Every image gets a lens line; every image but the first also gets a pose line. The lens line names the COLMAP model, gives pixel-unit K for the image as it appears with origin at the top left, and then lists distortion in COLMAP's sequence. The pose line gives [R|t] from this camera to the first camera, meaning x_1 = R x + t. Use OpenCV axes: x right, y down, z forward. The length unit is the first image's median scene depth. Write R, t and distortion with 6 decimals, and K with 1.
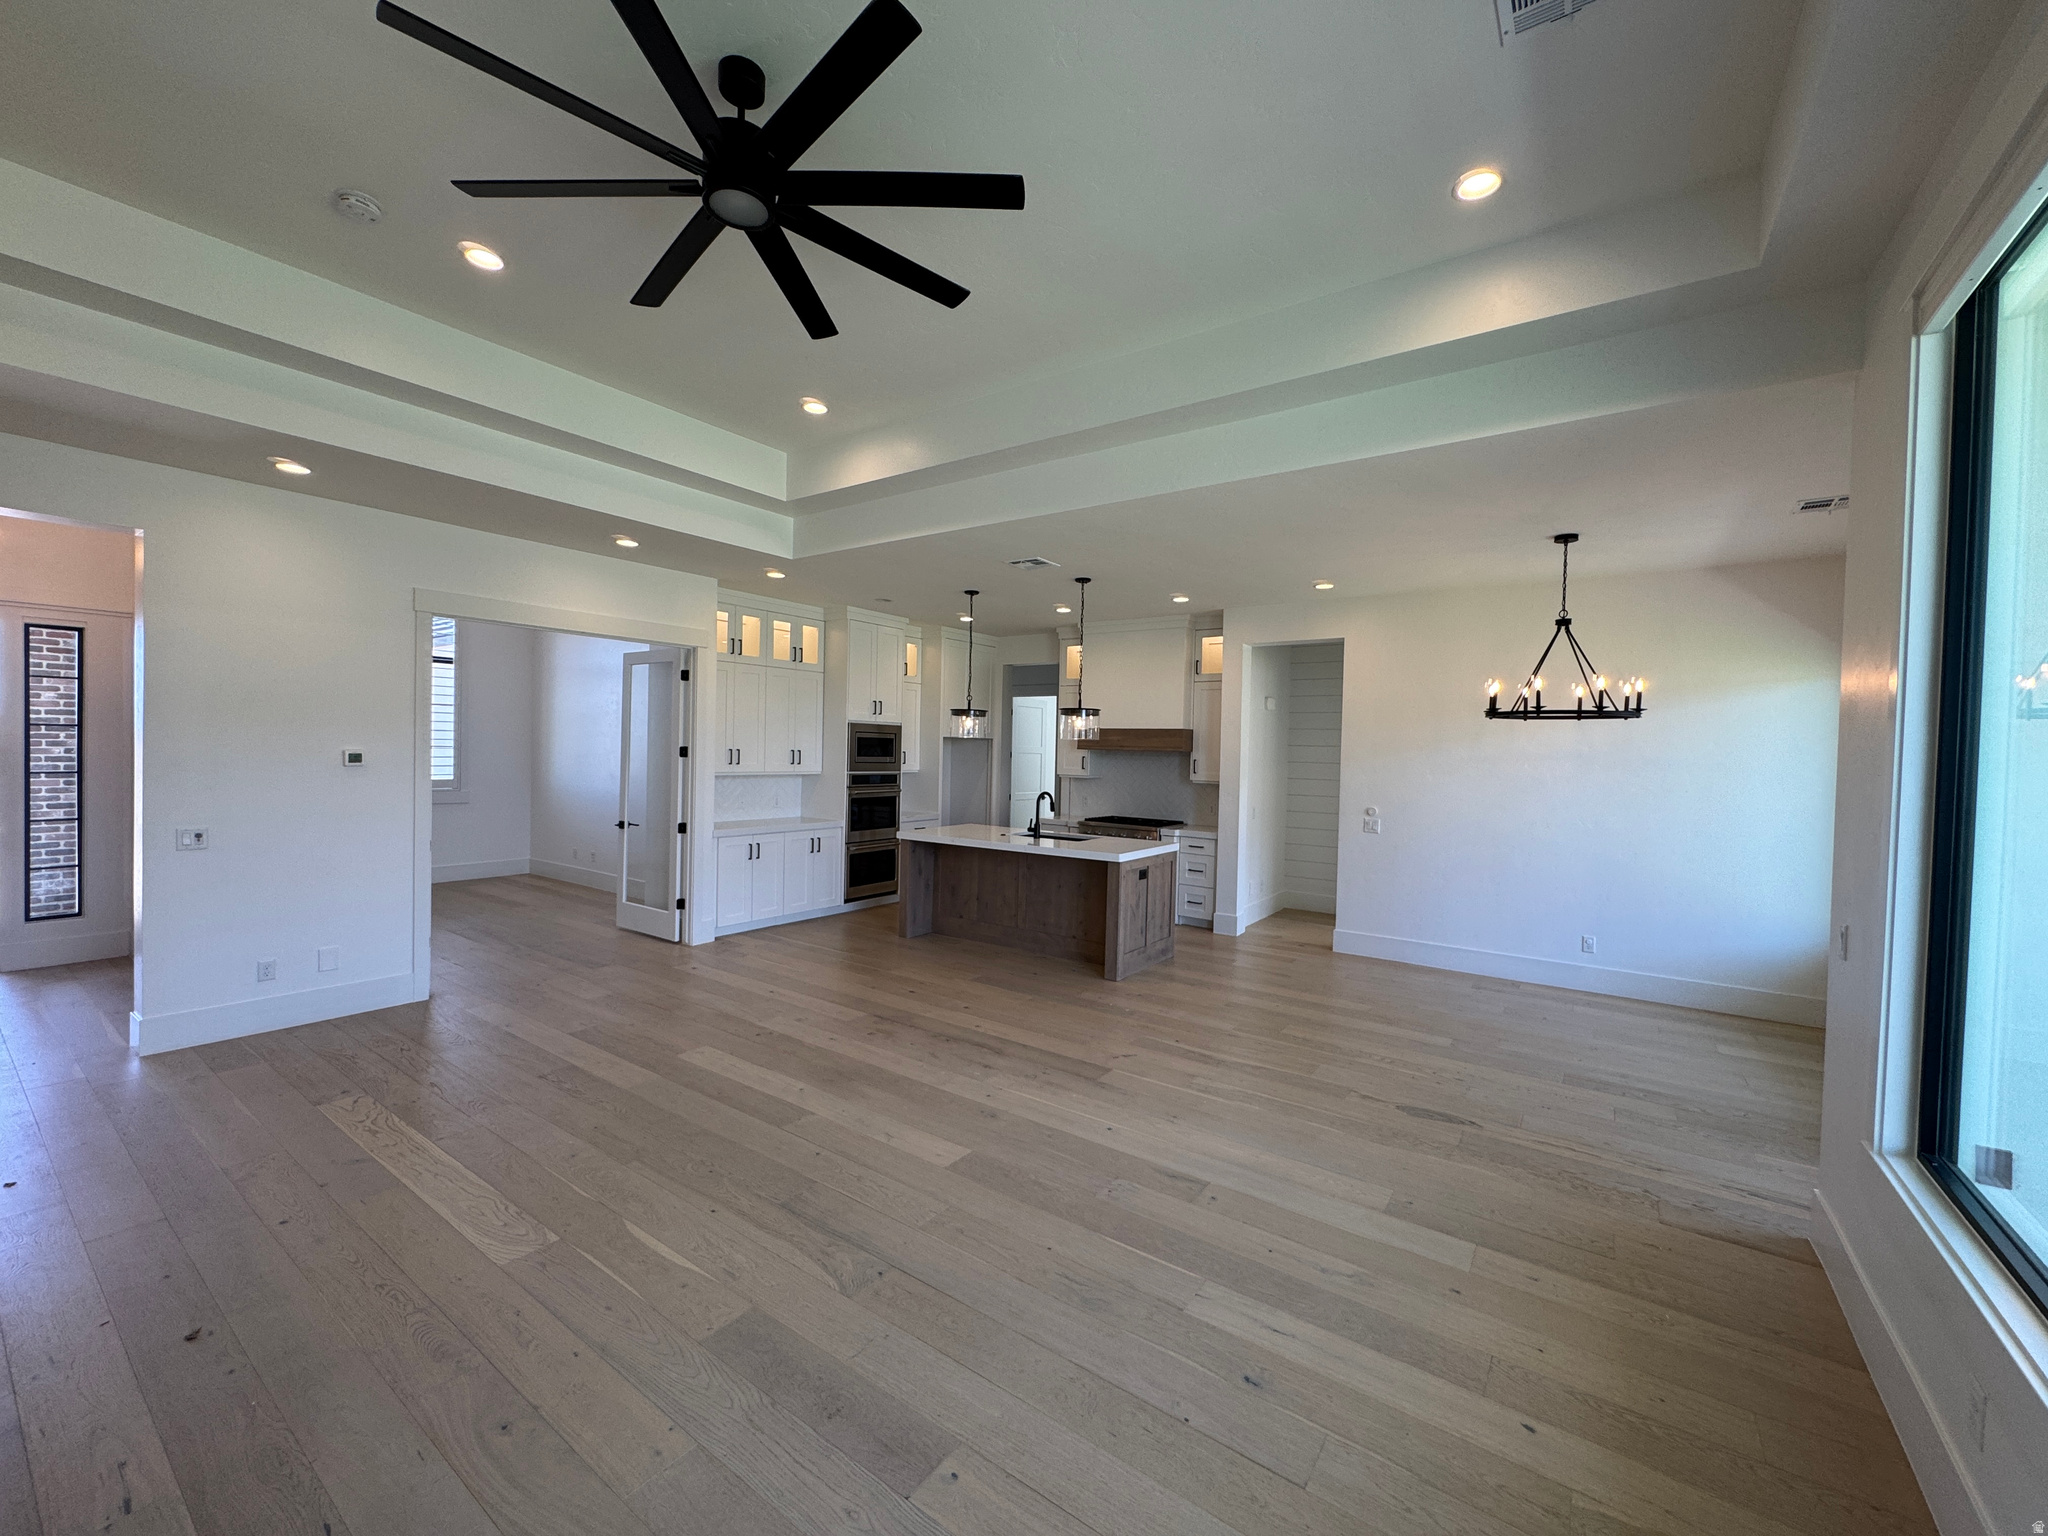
lens RADIAL K [[817.6, 0, 1017.2], [0, 817.6, 768.7], [0, 0, 1]] dist [-0.001890, -0.000005]
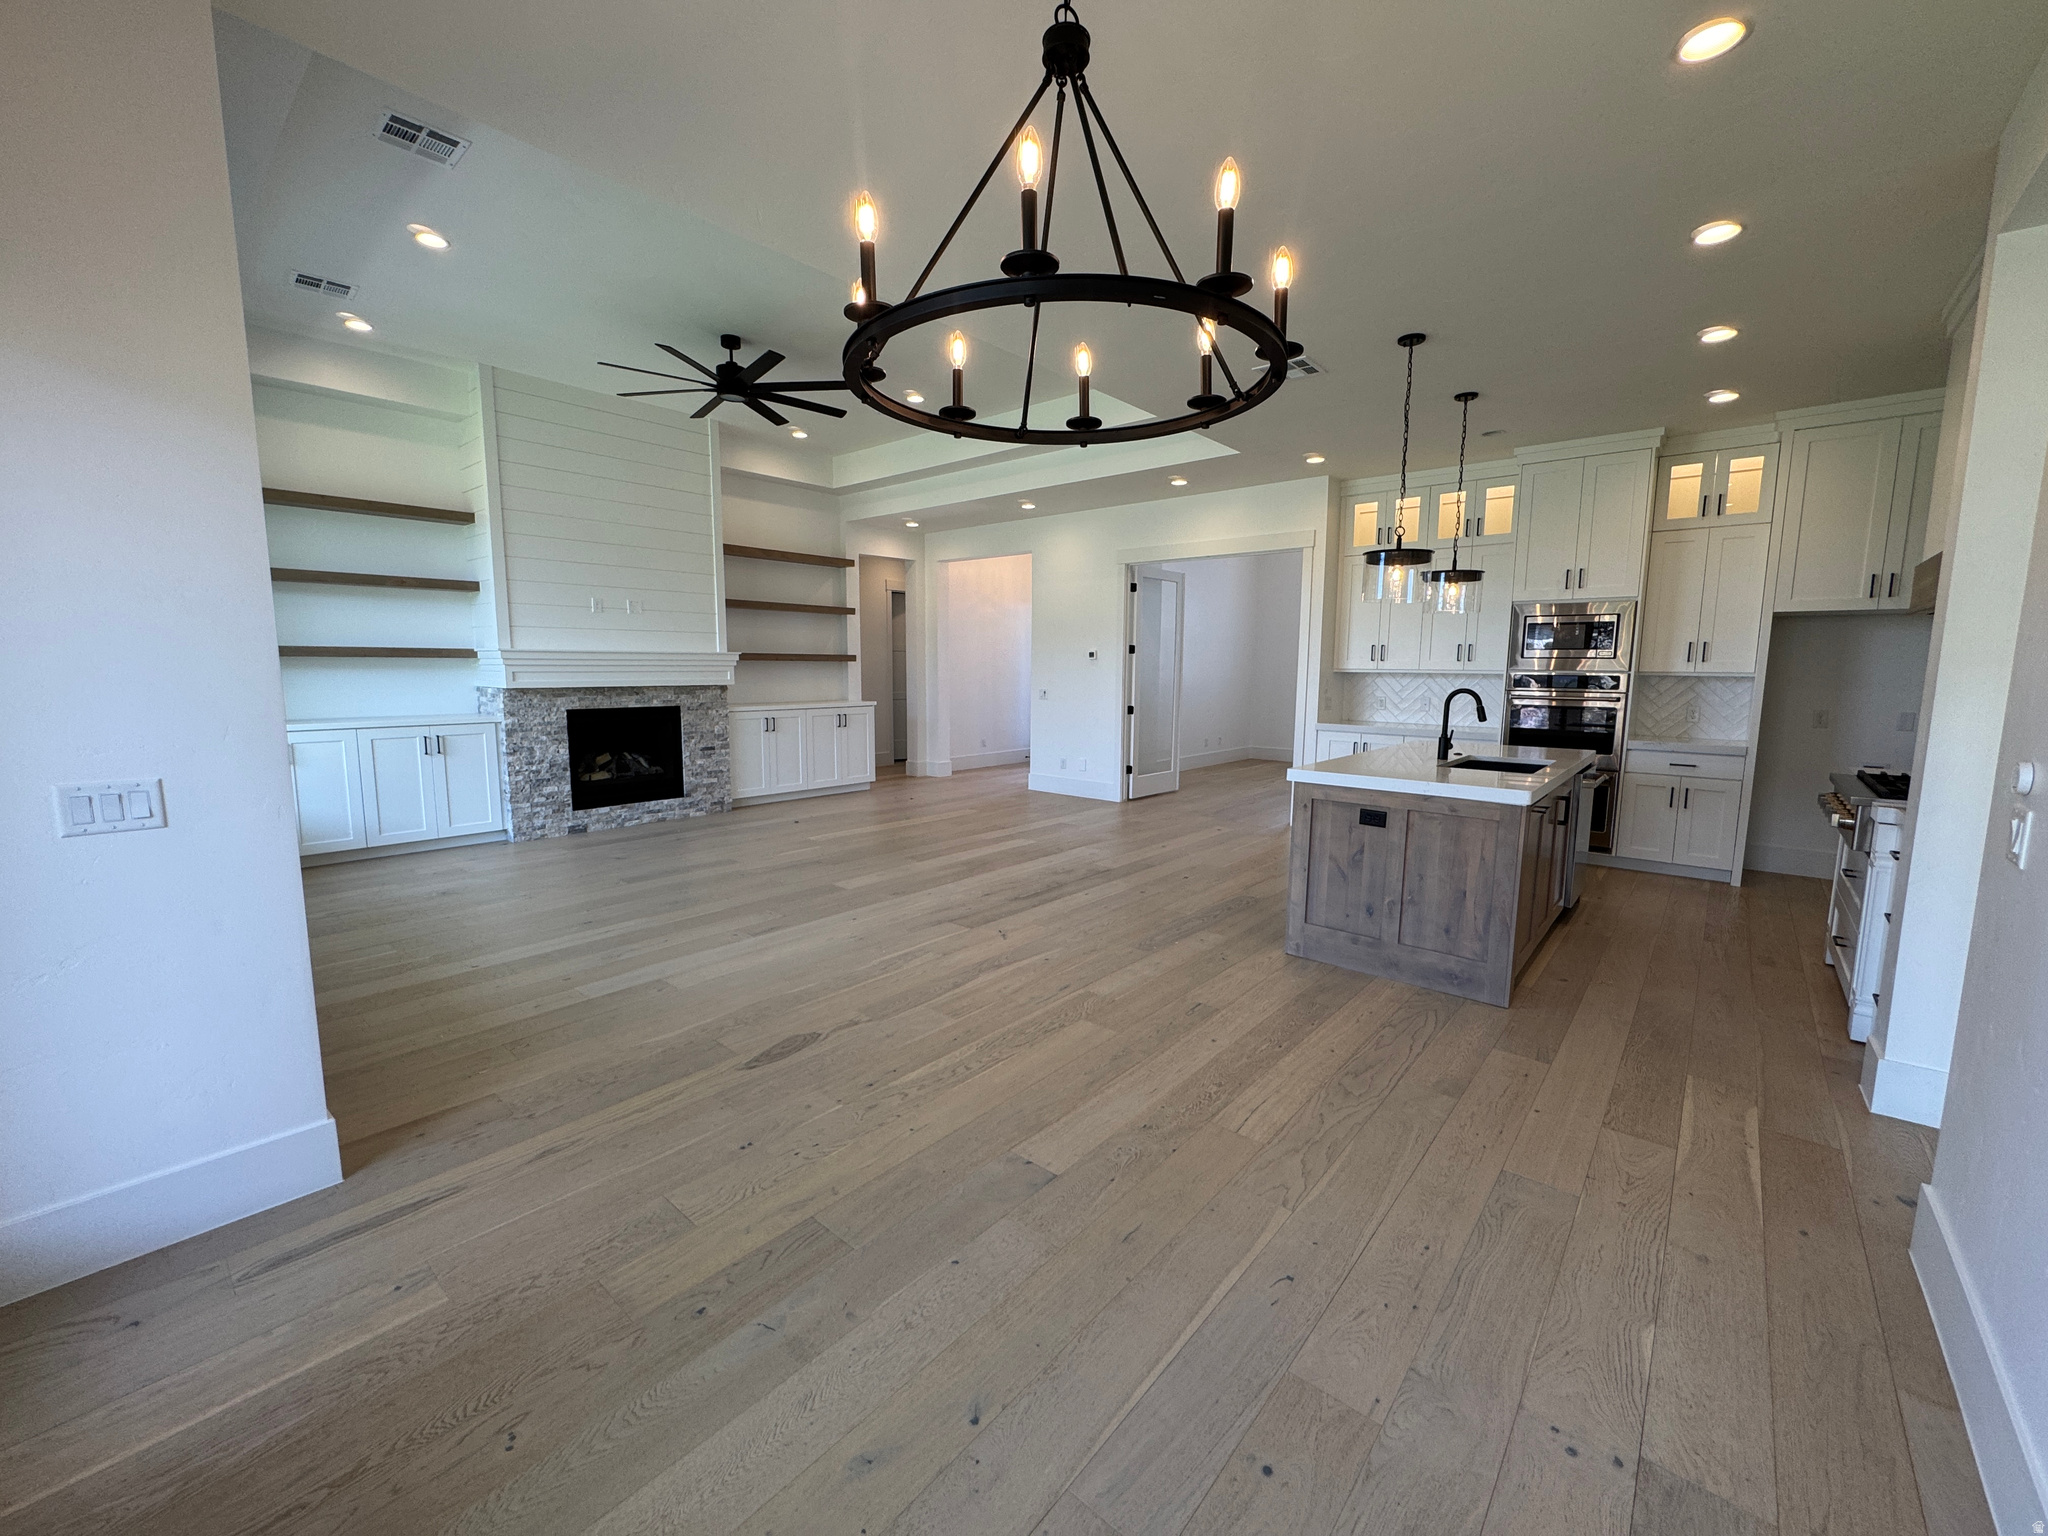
lens RADIAL K [[817.6, 0, 1021.9], [0, 817.6, 763.0], [0, 0, 1]] dist [-0.001890, -0.000005]
pose [[-0.095142, 0.095717, -0.990851, 1.163519], [-0.032738, 0.994527, 0.099215, 0.058574], [0.994925, 0.041878, -0.091488, 1.204152]]
